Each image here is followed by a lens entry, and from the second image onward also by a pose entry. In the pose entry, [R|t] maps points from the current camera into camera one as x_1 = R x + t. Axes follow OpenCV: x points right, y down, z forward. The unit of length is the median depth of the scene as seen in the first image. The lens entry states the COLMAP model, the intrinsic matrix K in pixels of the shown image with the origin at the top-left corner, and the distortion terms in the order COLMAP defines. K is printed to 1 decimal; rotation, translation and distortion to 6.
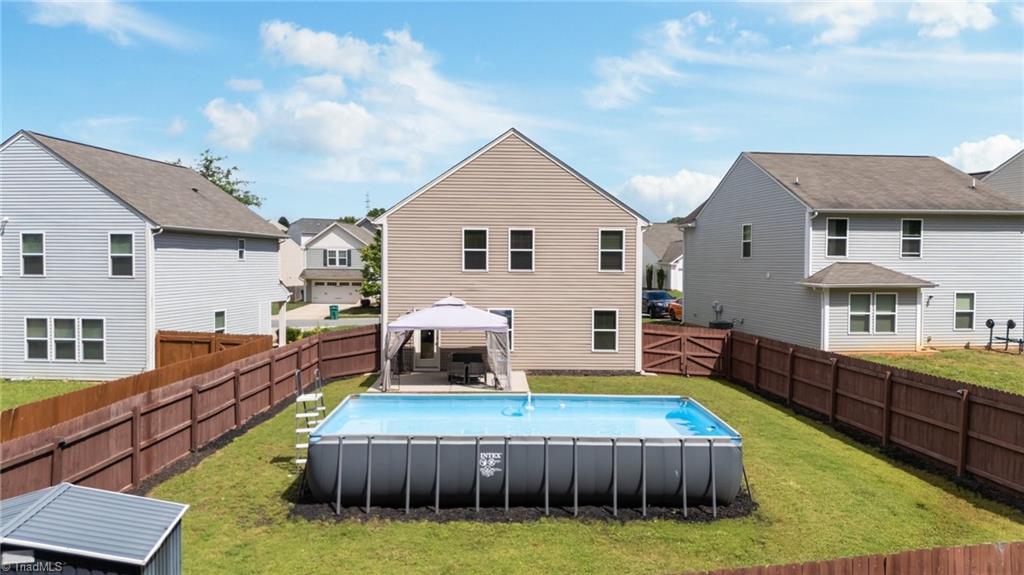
lens RADIAL K [[745.5, 0, 514.3], [0, 745.5, 291.5], [0, 0, 1]] dist [0.114365, -0.163719]
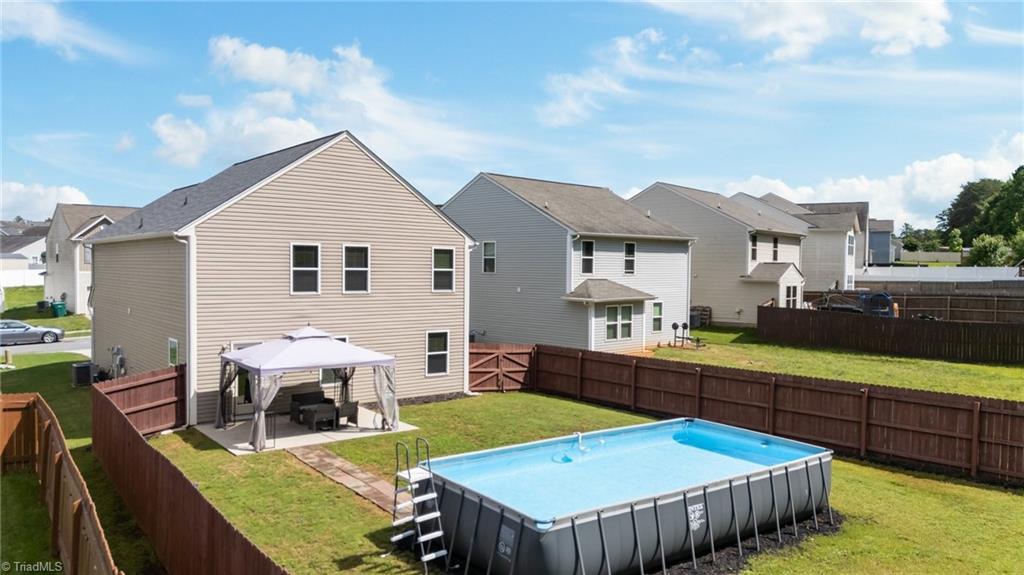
lens RADIAL K [[745.5, 0, 514.3], [0, 745.5, 291.5], [0, 0, 1]] dist [0.114365, -0.163719]
pose [[0.806357, -0.017167, 0.591180, -0.365116], [0.017607, 0.999832, 0.005017, -0.030024], [-0.591167, 0.006363, 0.806524, 0.169861]]
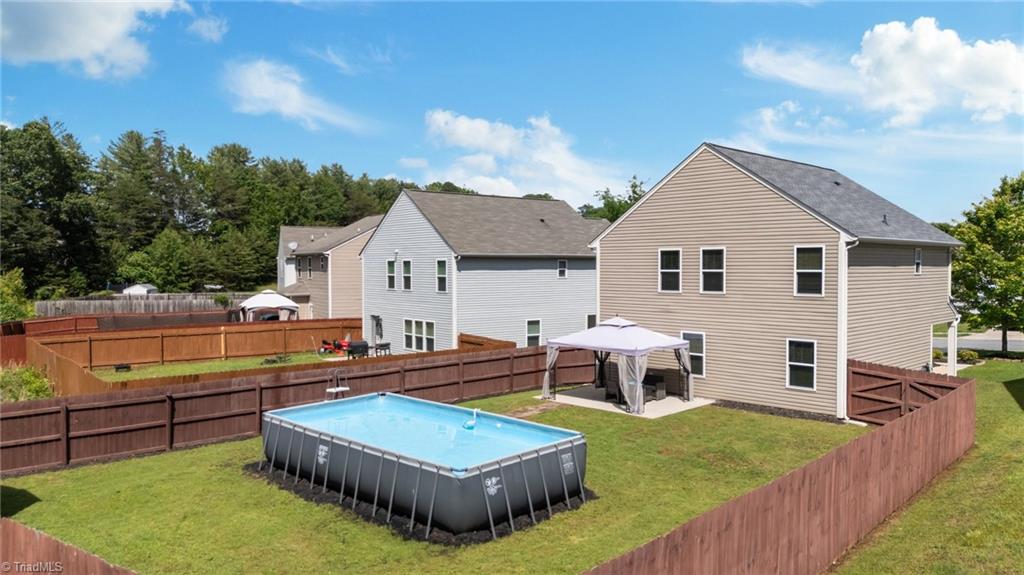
lens RADIAL K [[745.5, 0, 514.3], [0, 745.5, 291.5], [0, 0, 1]] dist [0.114365, -0.163719]
pose [[0.693502, 0.017637, -0.720239, 0.517694], [-0.022471, 0.999743, 0.002844, -0.026291], [0.720104, 0.014212, 0.693720, 0.162105]]
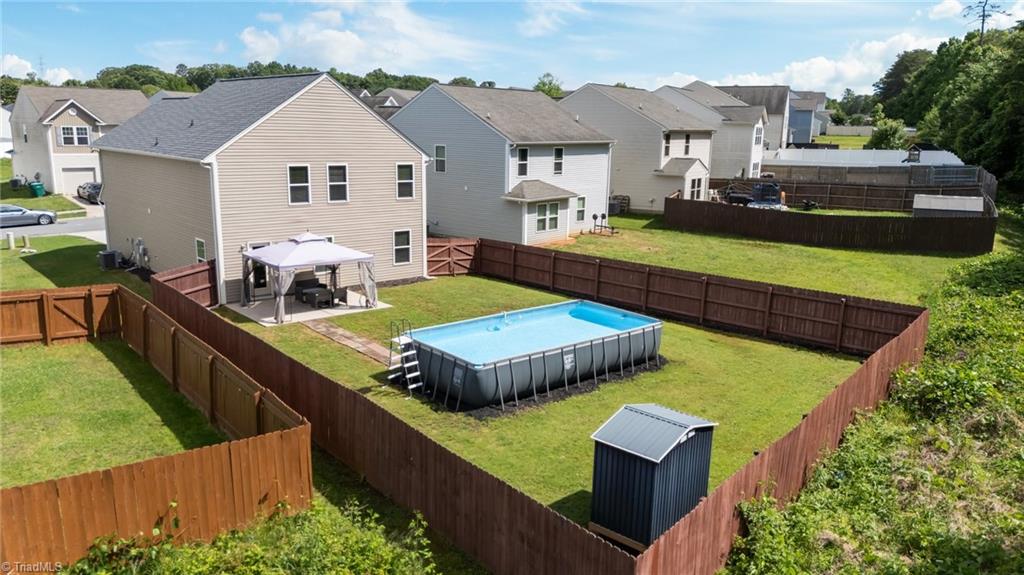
lens RADIAL K [[745.5, 0, 514.3], [0, 745.5, 291.5], [0, 0, 1]] dist [0.114365, -0.163719]
pose [[0.764429, -0.128531, 0.631766, -0.527293], [0.010874, 0.982357, 0.186700, -0.104247], [-0.644616, -0.135849, 0.752340, -0.056146]]
